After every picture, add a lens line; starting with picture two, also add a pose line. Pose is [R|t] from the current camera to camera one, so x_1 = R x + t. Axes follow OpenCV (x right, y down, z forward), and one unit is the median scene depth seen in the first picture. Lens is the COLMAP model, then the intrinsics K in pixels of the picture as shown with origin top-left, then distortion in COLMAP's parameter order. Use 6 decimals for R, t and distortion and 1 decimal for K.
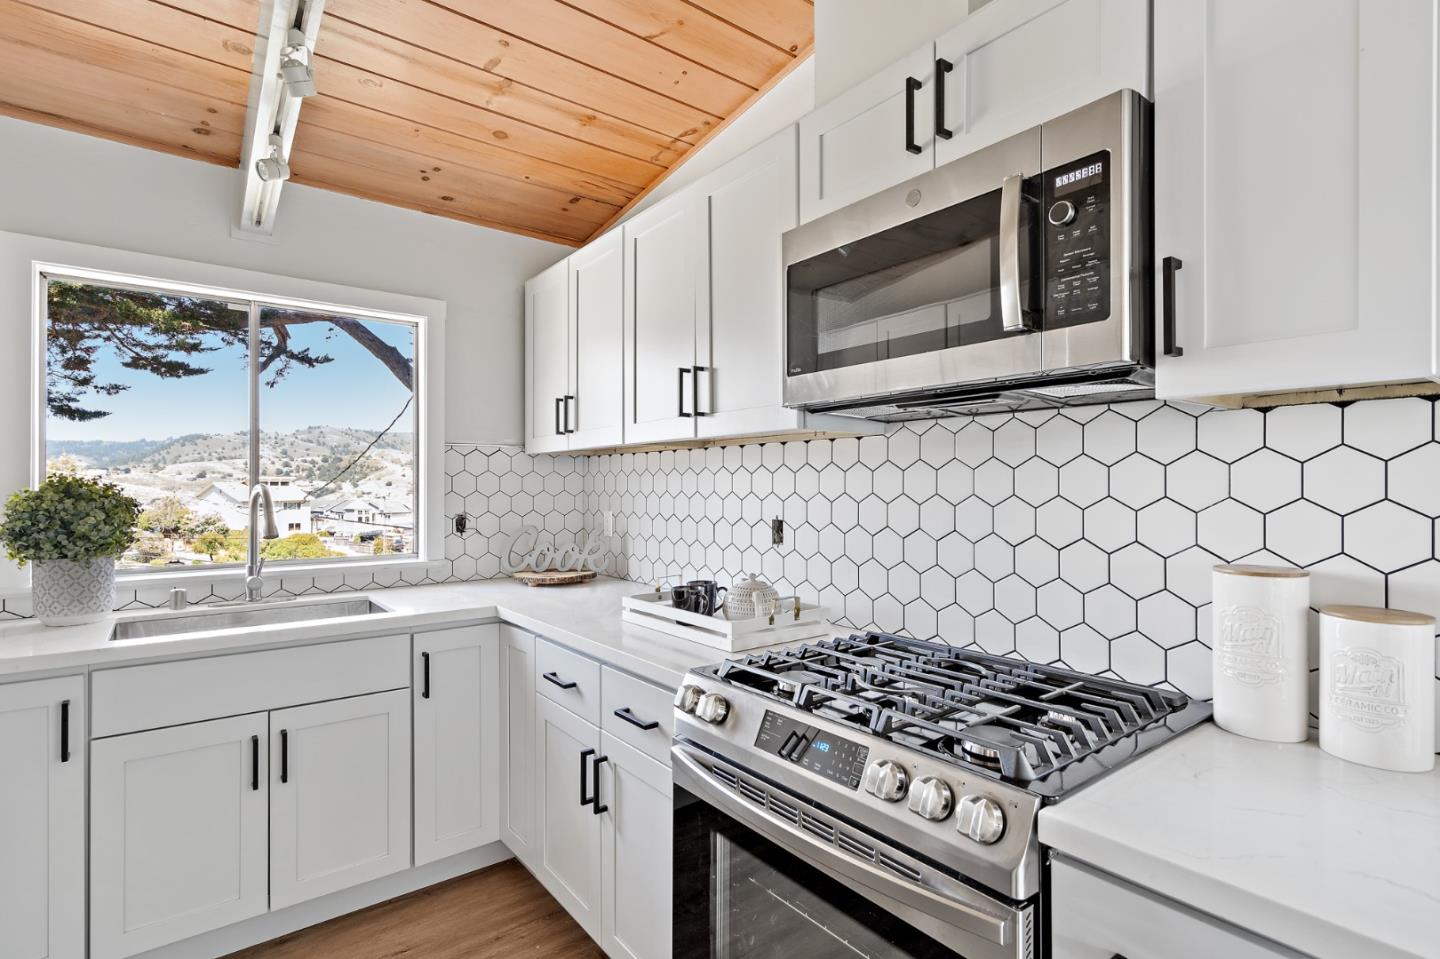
lens RADIAL K [[695.7, 0, 710.1], [0, 695.7, 485.5], [0, 0, 1]] dist [0.001095, 0.002290]
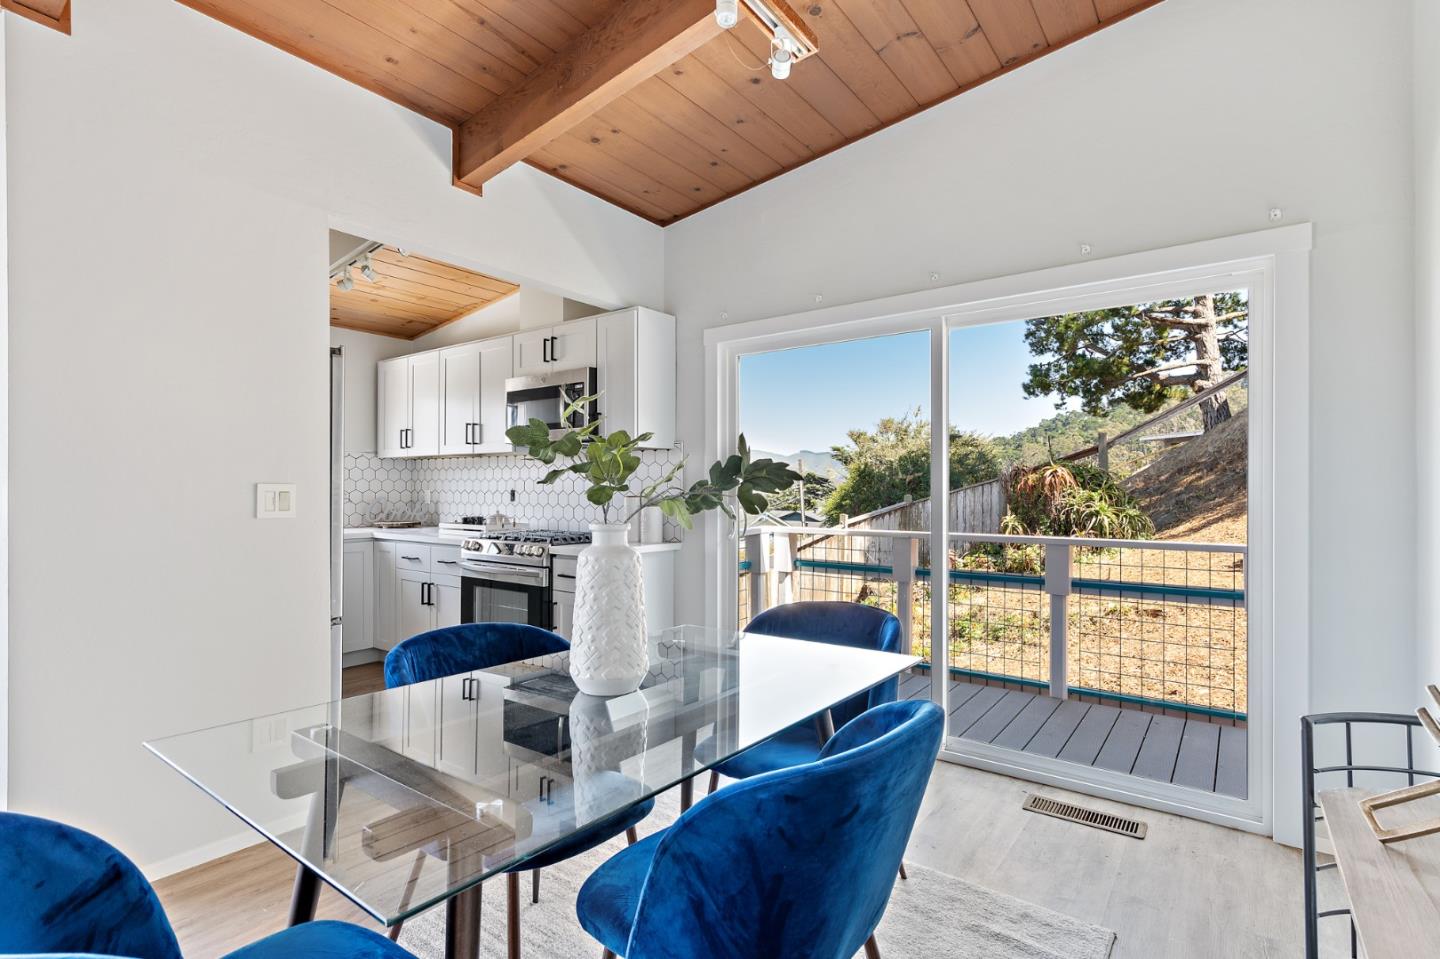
lens RADIAL K [[695.7, 0, 719.3], [0, 695.7, 488.1], [0, 0, 1]] dist [0.001095, 0.002290]
pose [[0.960002, 0.004298, 0.279959, 0.107742], [-0.004167, 0.999991, -0.001063, 0.043116], [-0.279961, -0.000146, 0.960011, -1.346566]]
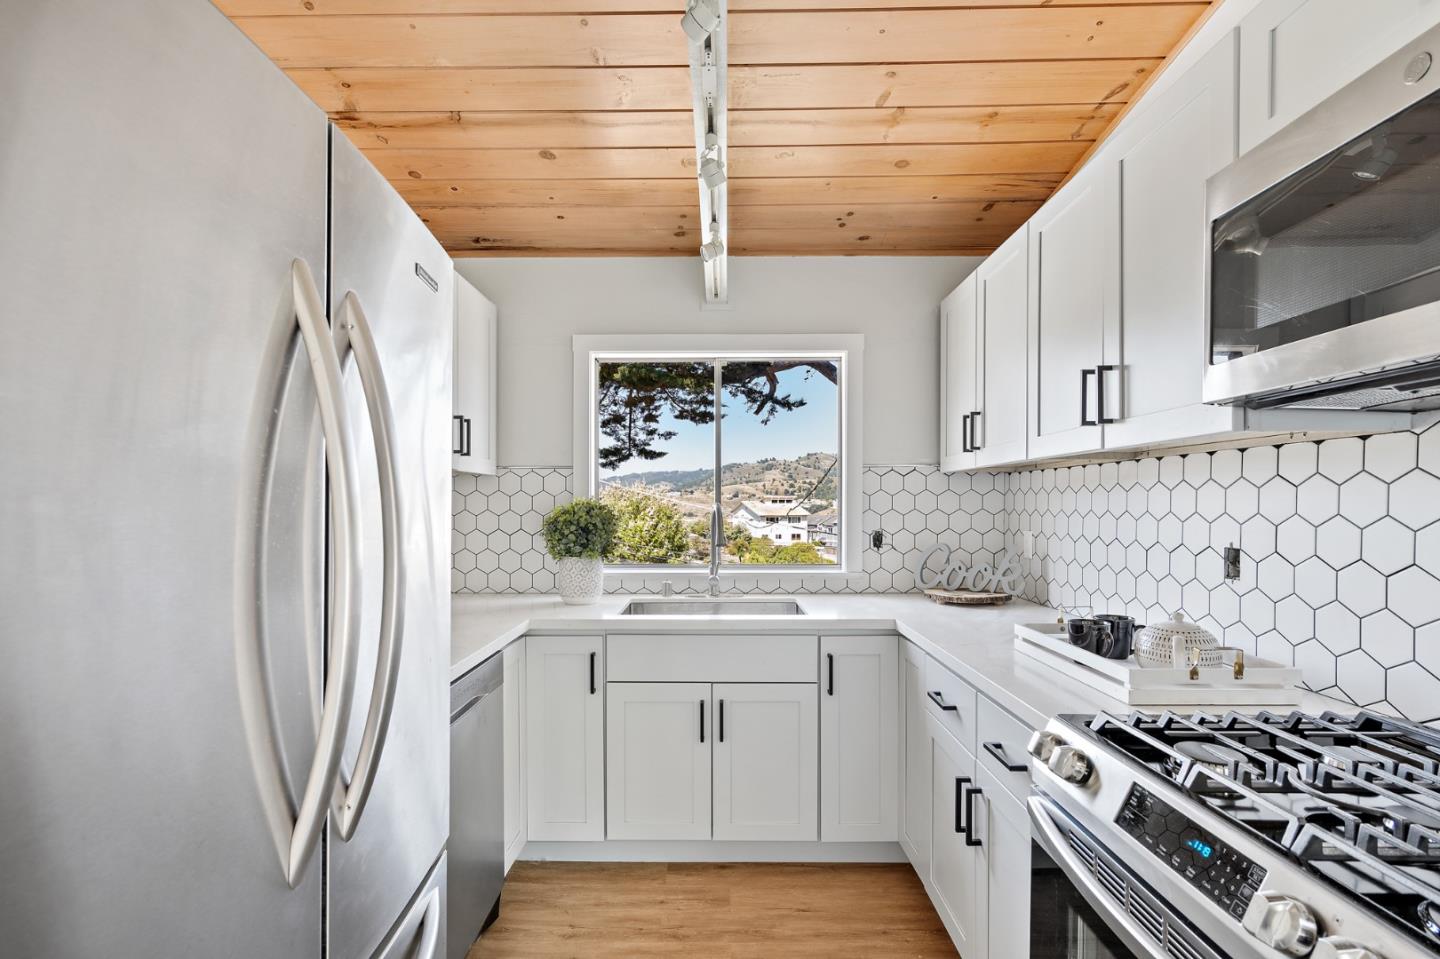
lens RADIAL K [[660.3, 0, 715.2], [0, 660.3, 515.7], [0, 0, 1]] dist [0.001668, -0.000199]
pose [[0.788610, 0.009784, -0.614816, 0.094780], [0.002139, 0.999824, 0.018656, -0.002222], [0.614890, -0.016027, 0.788450, 0.055485]]
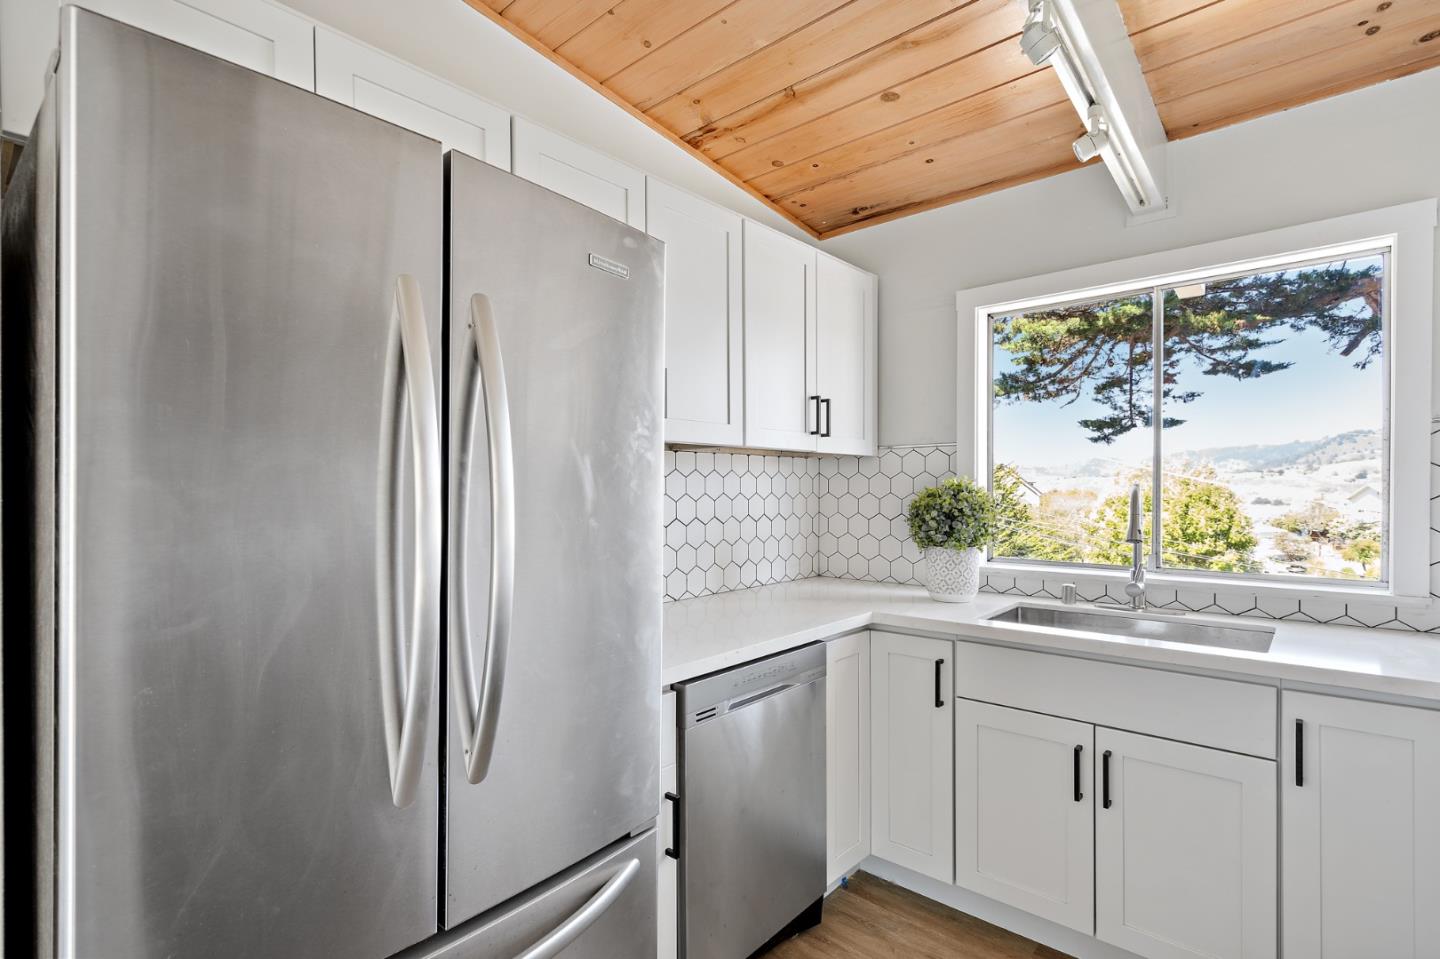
lens RADIAL K [[695.7, 0, 725.4], [0, 695.7, 496.9], [0, 0, 1]] dist [0.001095, 0.002290]
pose [[0.198260, 0.009718, -0.980101, 0.164652], [0.004417, 0.999932, 0.010808, 0.002940], [0.980140, -0.006472, 0.198203, 0.292526]]
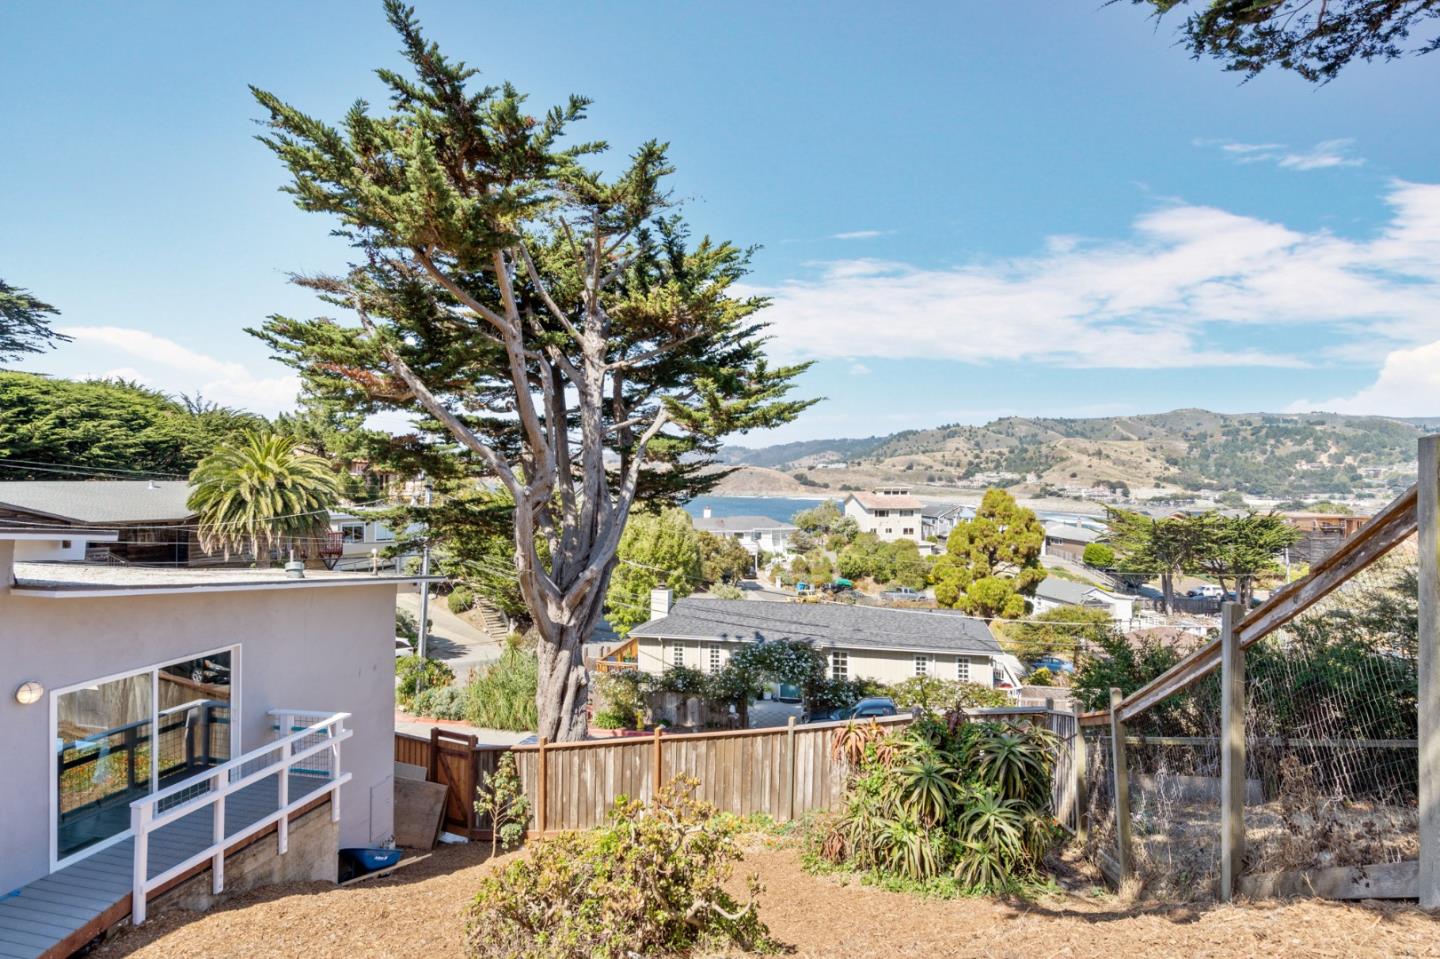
lens RADIAL K [[742.4, 0, 723.4], [0, 742.4, 480.2], [0, 0, 1]] dist [0.012720, -0.003785]
pose [[0.633348, 0.008018, -0.773825, 5.962085], [-0.002375, 0.999962, 0.008417, -1.342154], [0.773863, -0.003493, 0.633343, -0.191147]]
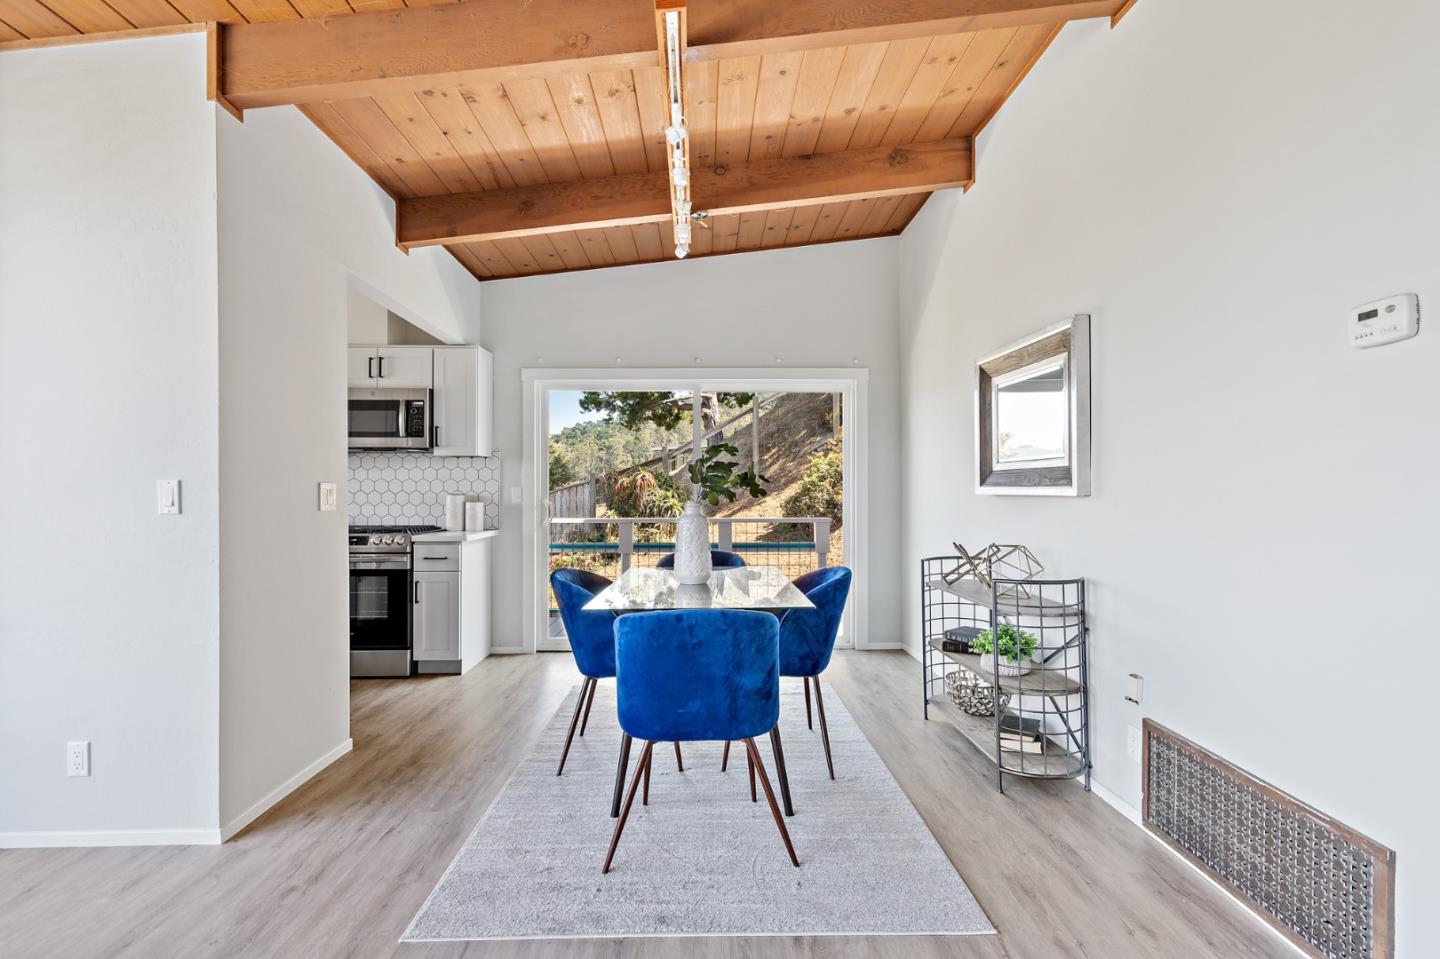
lens RADIAL K [[671.5, 0, 728.4], [0, 671.5, 483.2], [0, 0, 1]] dist [0.002177, 0.001586]
pose [[0.573880, 0.009913, 0.818880, -0.899523], [-0.000106, 0.999928, -0.012031, 0.053748], [-0.818940, 0.006818, 0.573839, -1.506691]]
